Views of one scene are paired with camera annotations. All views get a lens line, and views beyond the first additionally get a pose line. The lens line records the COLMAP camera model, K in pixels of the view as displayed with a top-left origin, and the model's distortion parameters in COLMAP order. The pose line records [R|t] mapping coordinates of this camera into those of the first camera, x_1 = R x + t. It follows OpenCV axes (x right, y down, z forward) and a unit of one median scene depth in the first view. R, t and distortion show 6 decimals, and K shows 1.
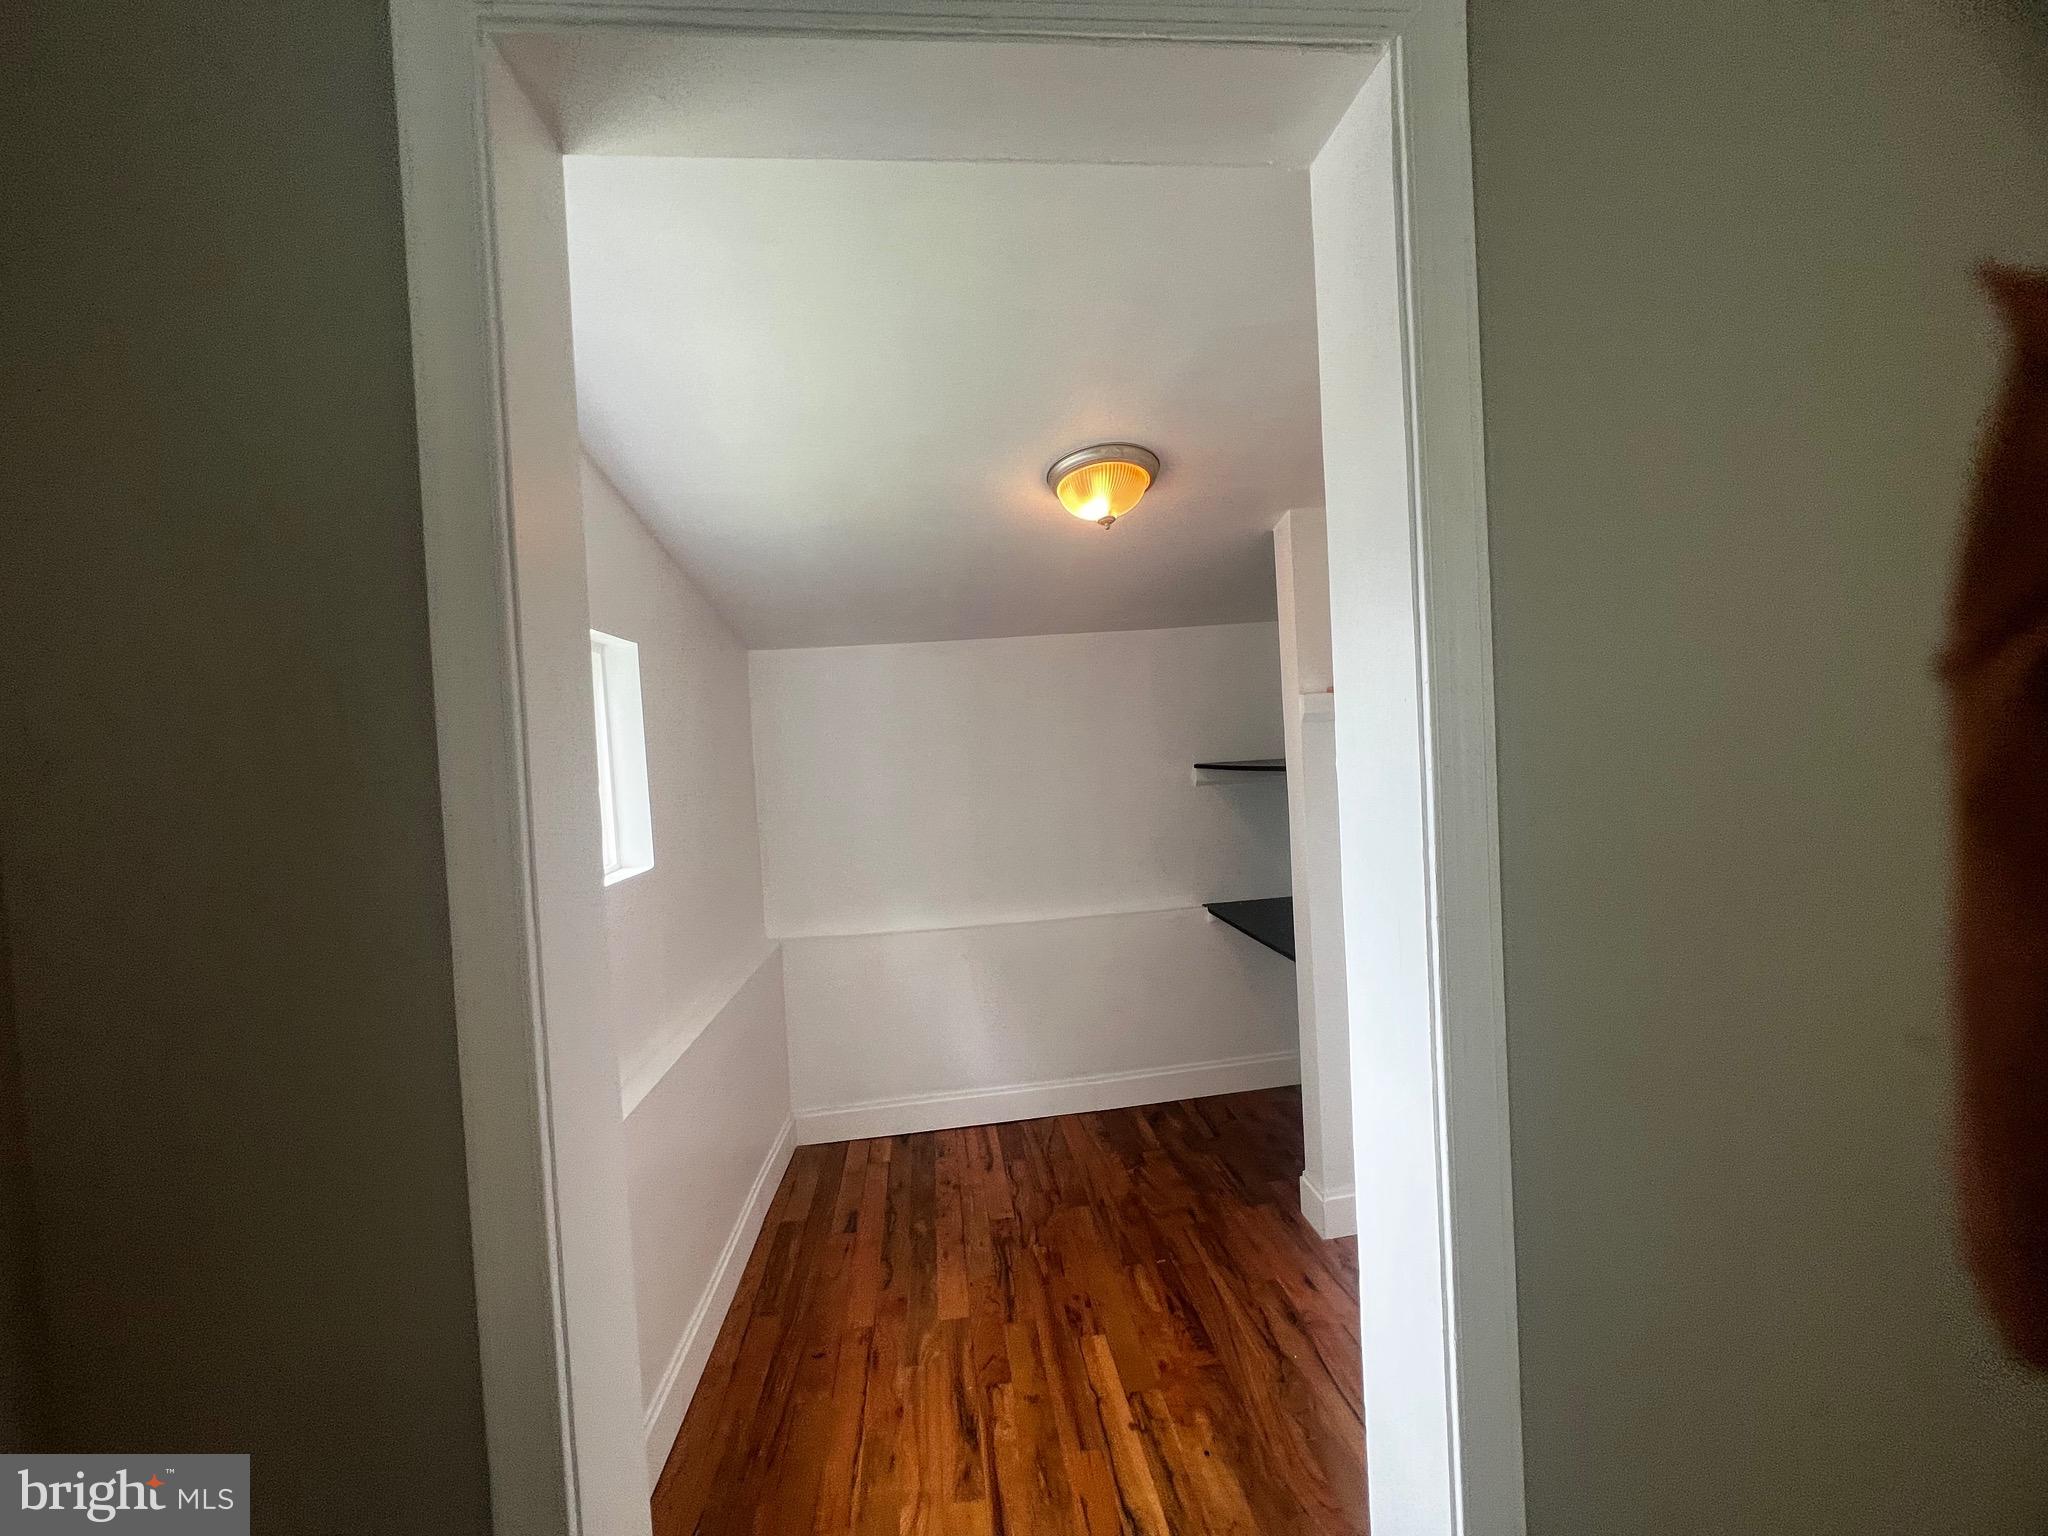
lens RADIAL K [[834.3, 0, 1028.9], [0, 834.3, 777.4], [0, 0, 1]] dist [-0.001081, 0.000102]
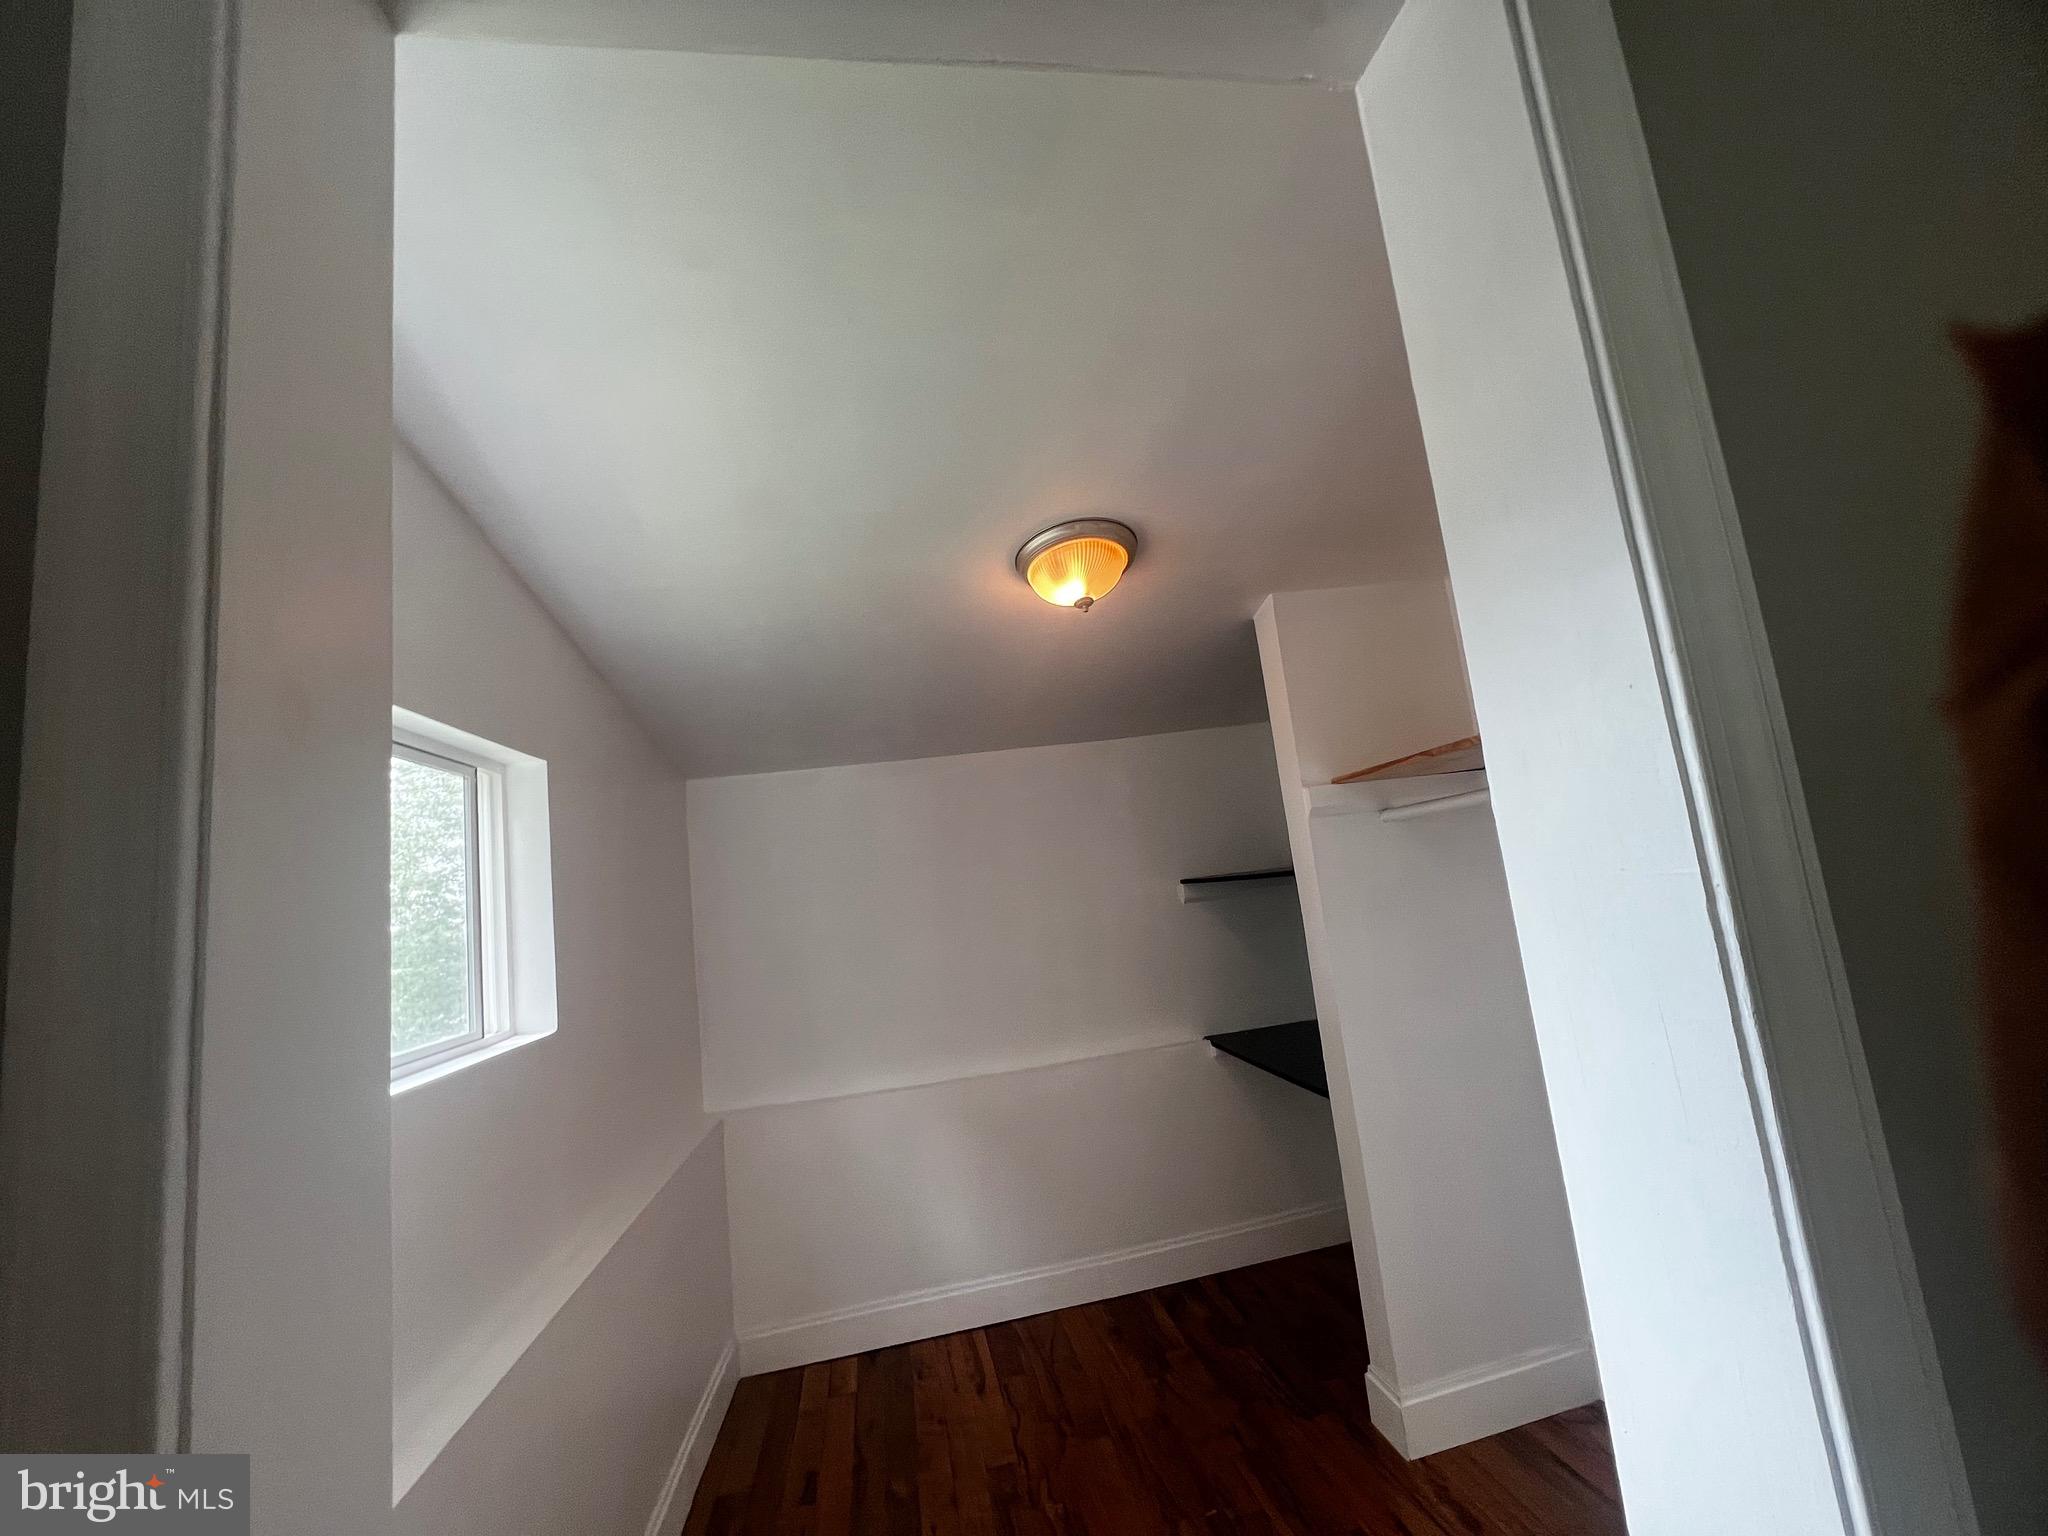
lens RADIAL K [[834.3, 0, 1028.9], [0, 834.3, 777.4], [0, 0, 1]] dist [-0.001081, 0.000102]
pose [[0.997189, -0.047135, 0.058239, -0.021866], [0.056114, 0.984917, -0.163674, 0.018346], [-0.049646, 0.166482, 0.984794, 0.109974]]
